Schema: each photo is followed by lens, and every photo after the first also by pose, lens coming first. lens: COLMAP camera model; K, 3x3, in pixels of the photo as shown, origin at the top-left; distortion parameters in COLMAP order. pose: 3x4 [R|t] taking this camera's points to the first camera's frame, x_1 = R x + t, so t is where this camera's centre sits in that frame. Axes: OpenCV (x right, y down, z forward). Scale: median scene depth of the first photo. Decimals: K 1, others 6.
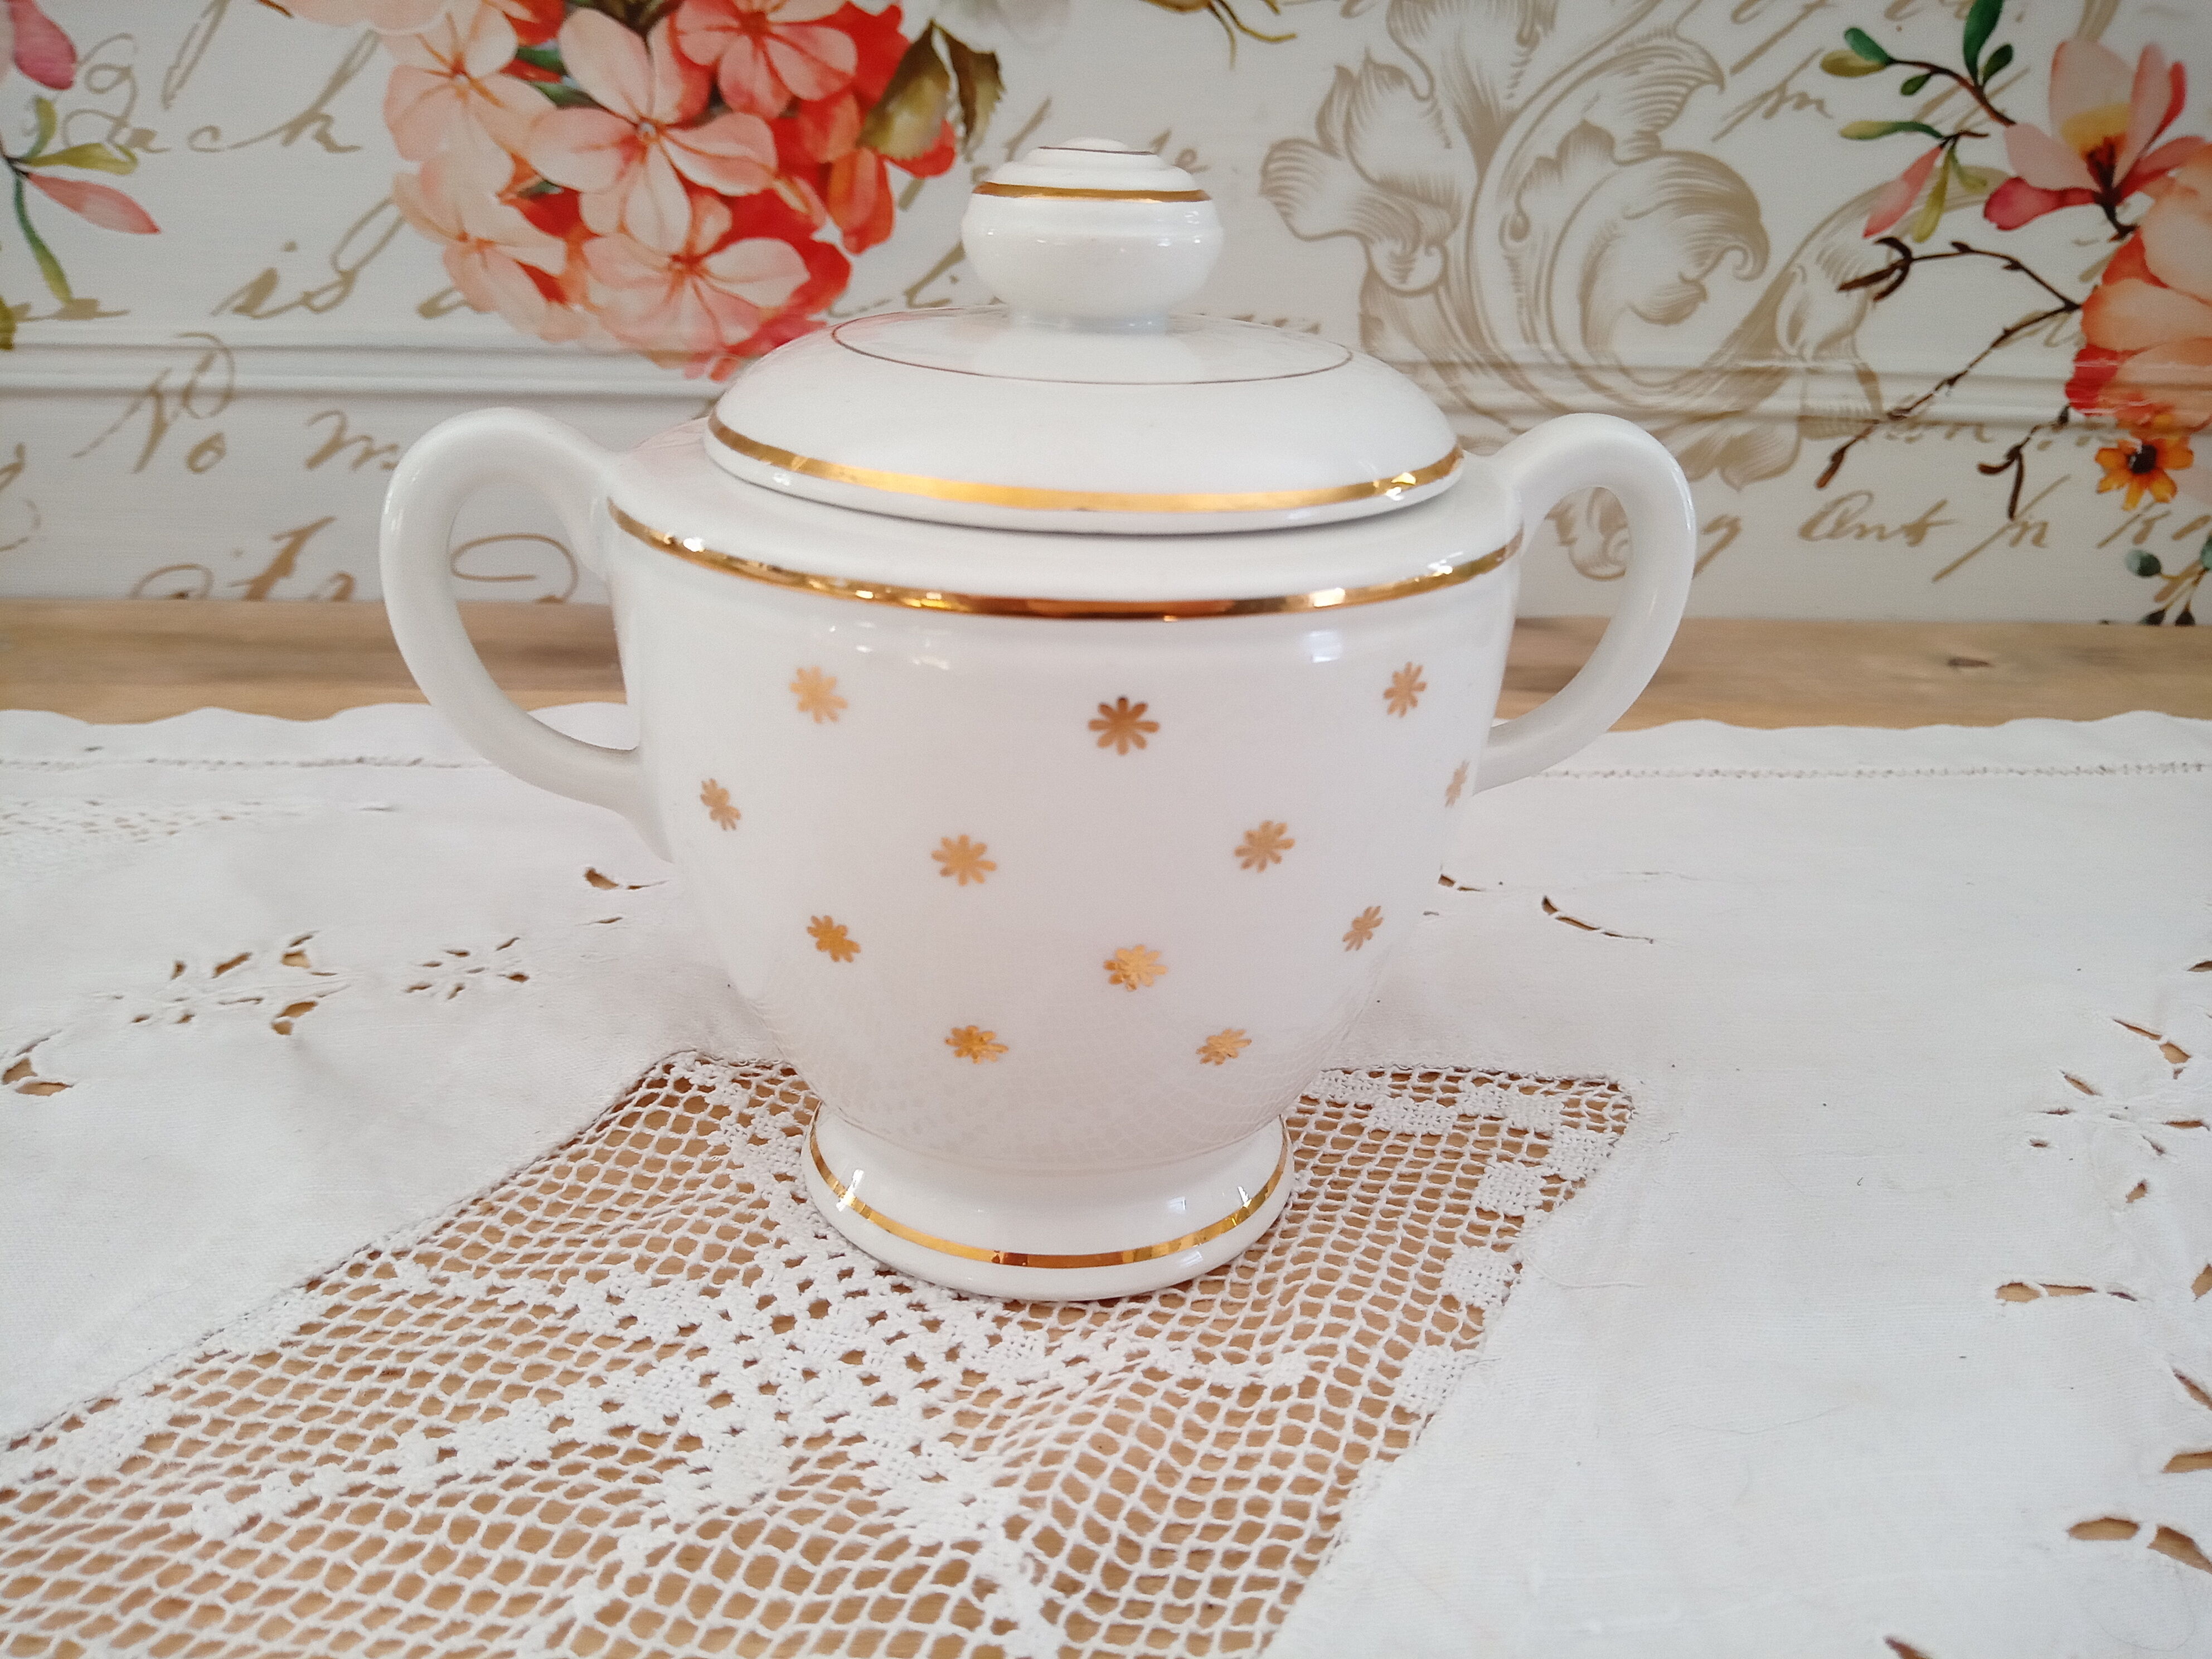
lens RADIAL K [[1800.2, 0, 1106.0], [0, 1800.2, 829.5], [0, 0, 1]] dist [-0.018448, -0.044716]
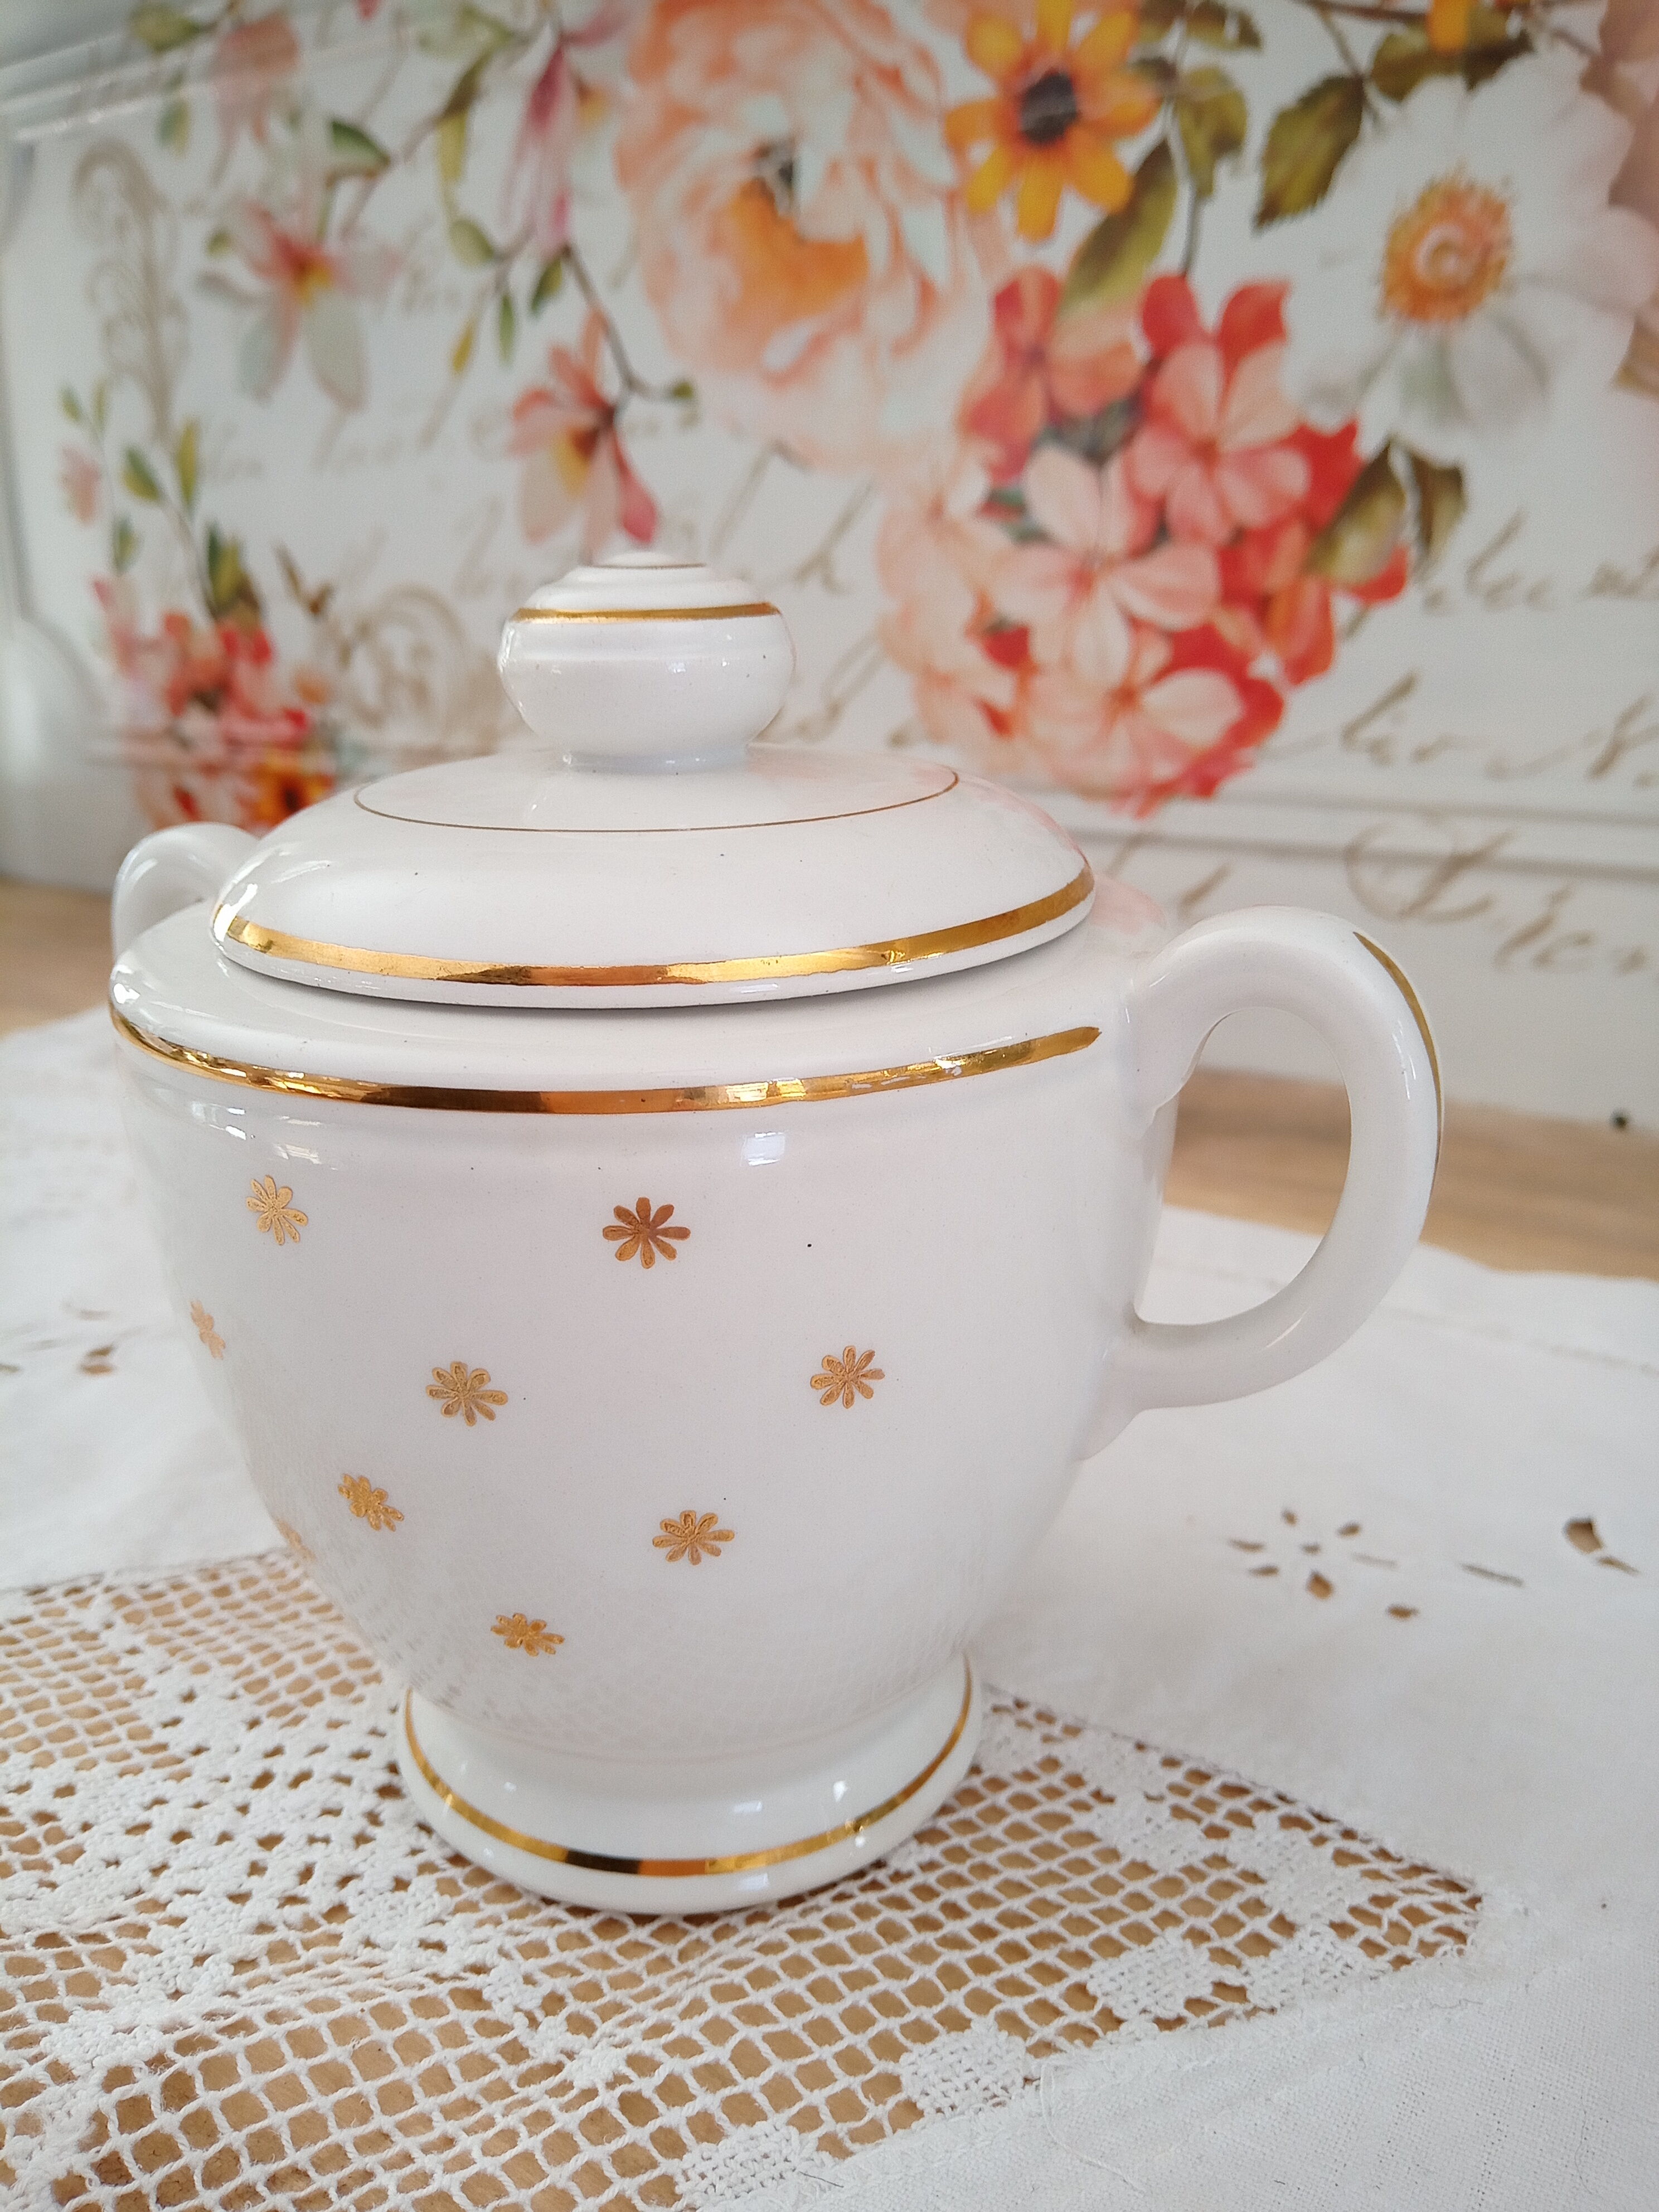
lens RADIAL K [[1814.4, 0, 829.5], [0, 1814.4, 1106.0], [0, 0, 1]] dist [-0.050994, -0.004436]
pose [[0.784463, 0.137032, -0.604848, 0.259990], [-0.188711, 0.981779, -0.022323, -0.050054], [0.590768, 0.131653, 0.796028, 0.165758]]
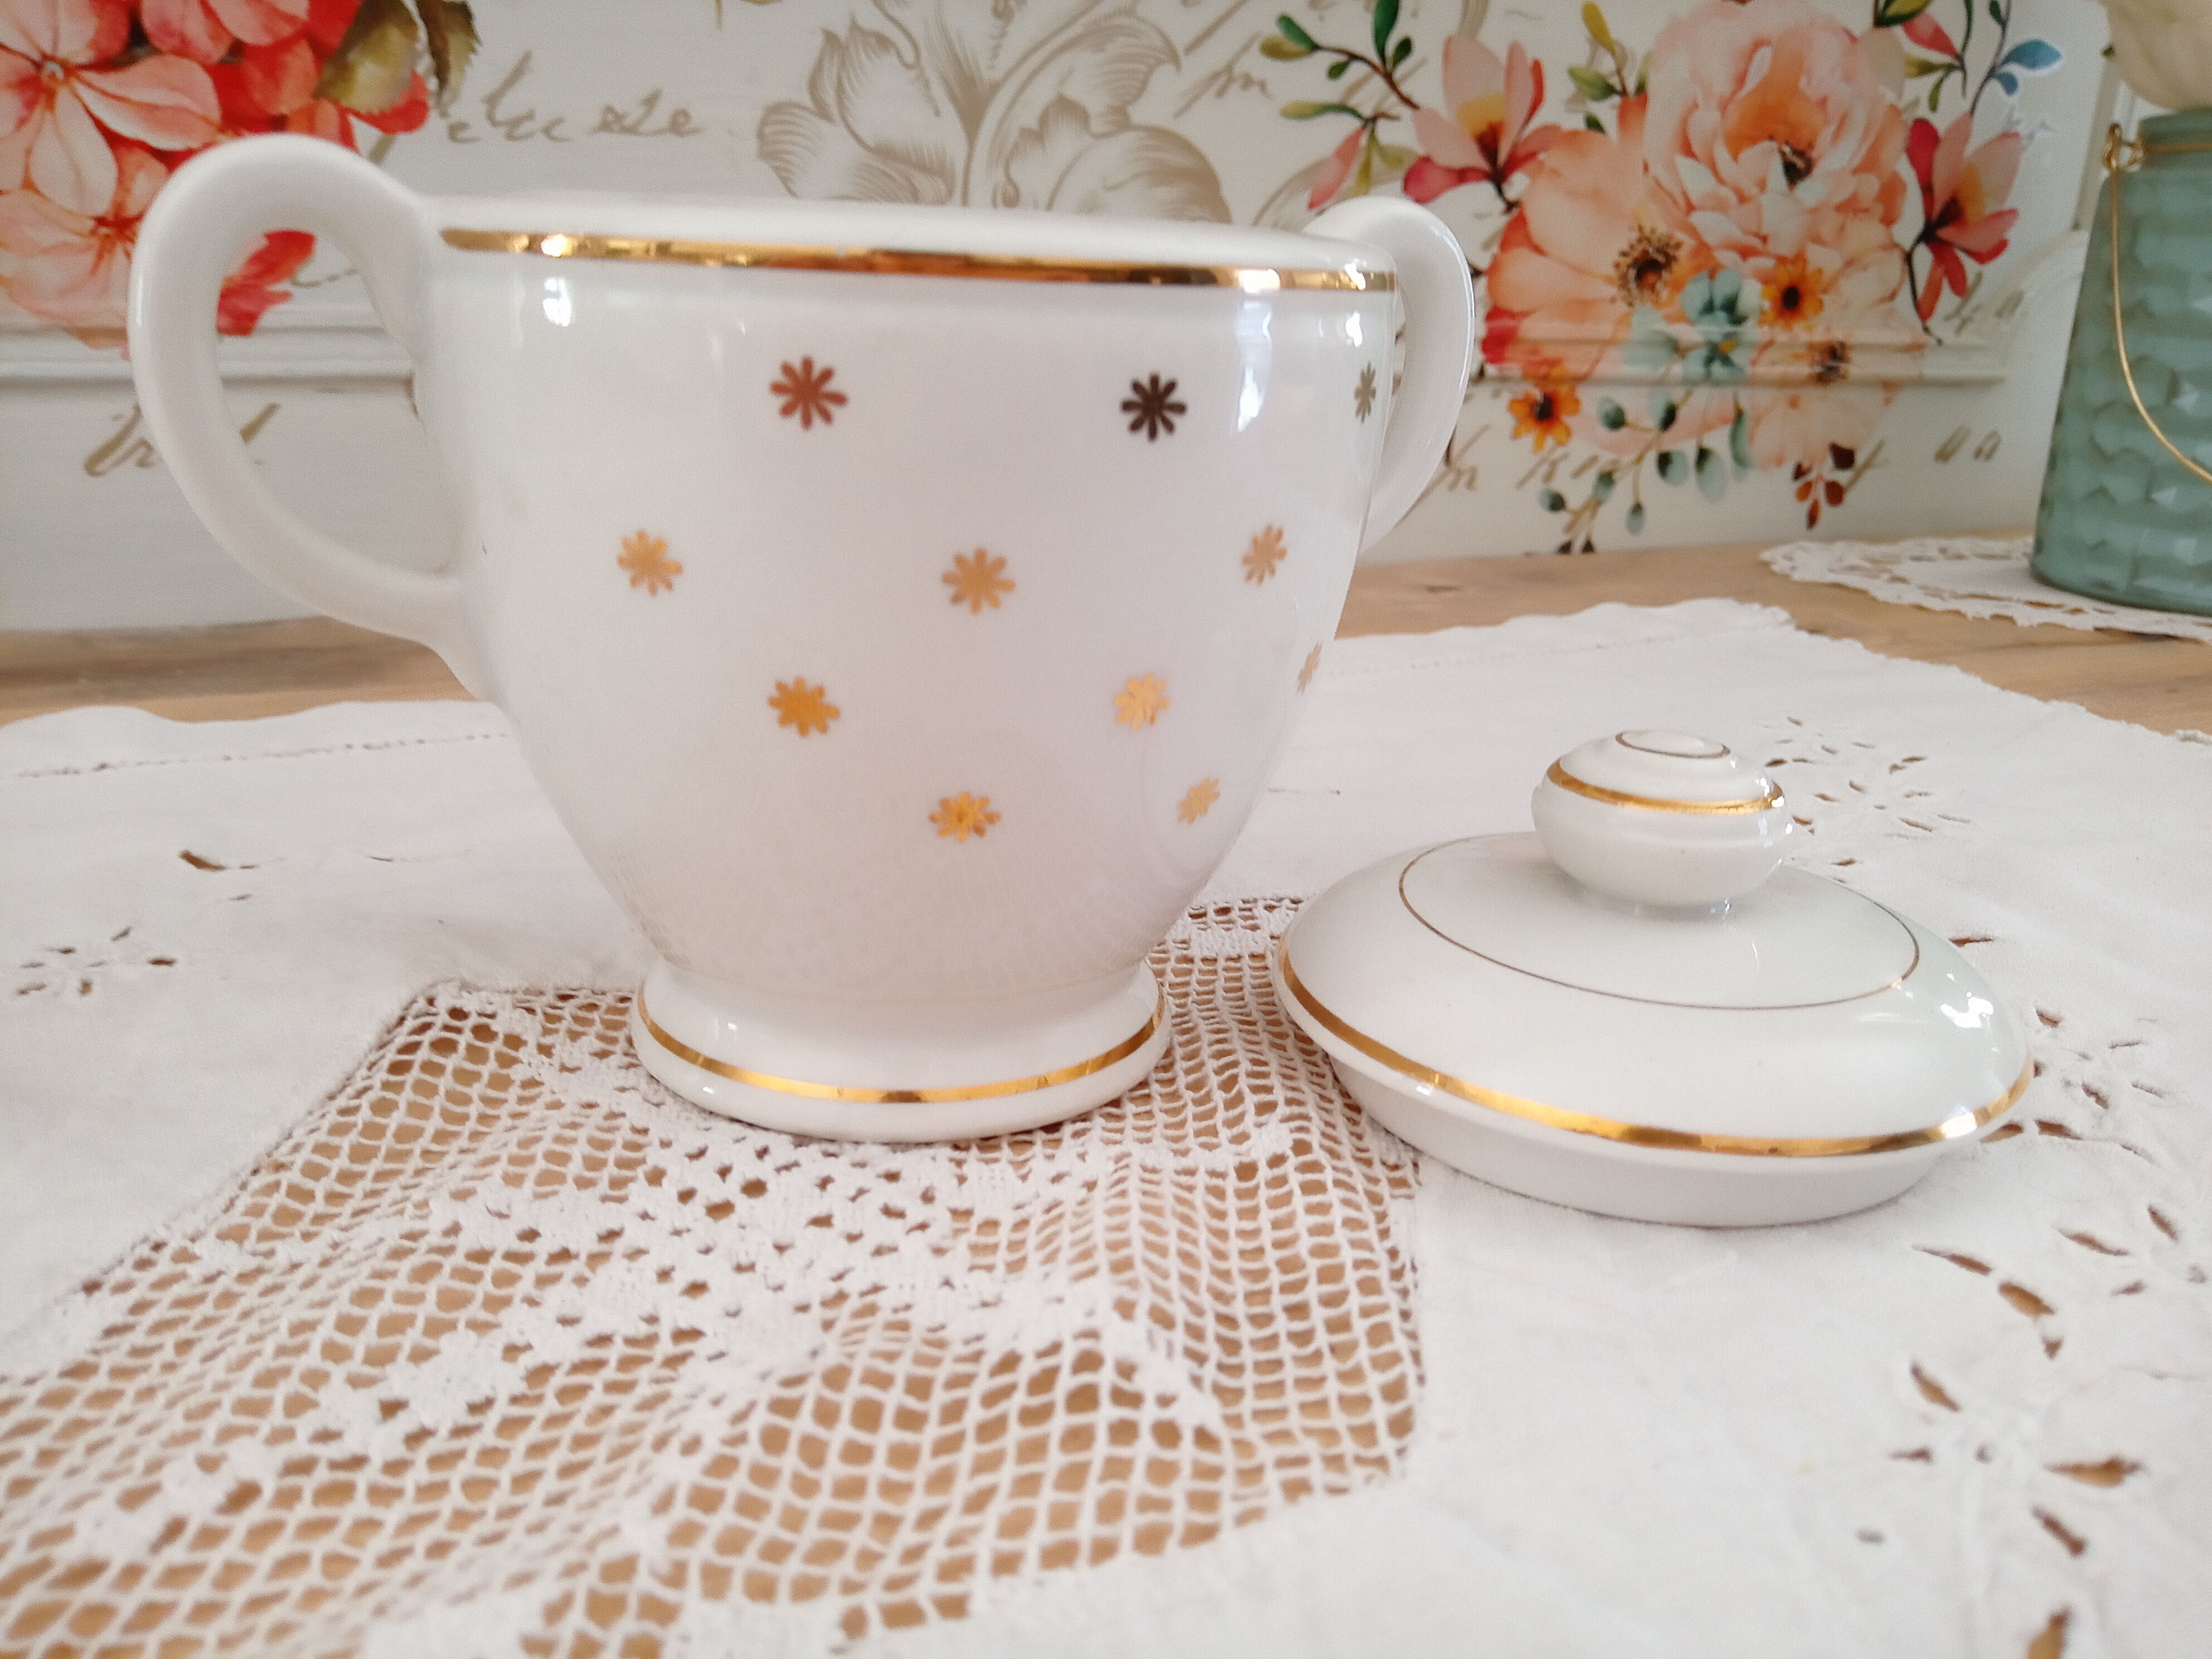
lens RADIAL K [[1800.2, 0, 1106.0], [0, 1800.2, 829.5], [0, 0, 1]] dist [-0.018448, -0.044716]
pose [[0.925359, -0.111767, 0.362240, -0.134186], [0.133088, 0.990508, -0.034364, 0.067213], [-0.354961, 0.080009, 0.931451, 0.053804]]
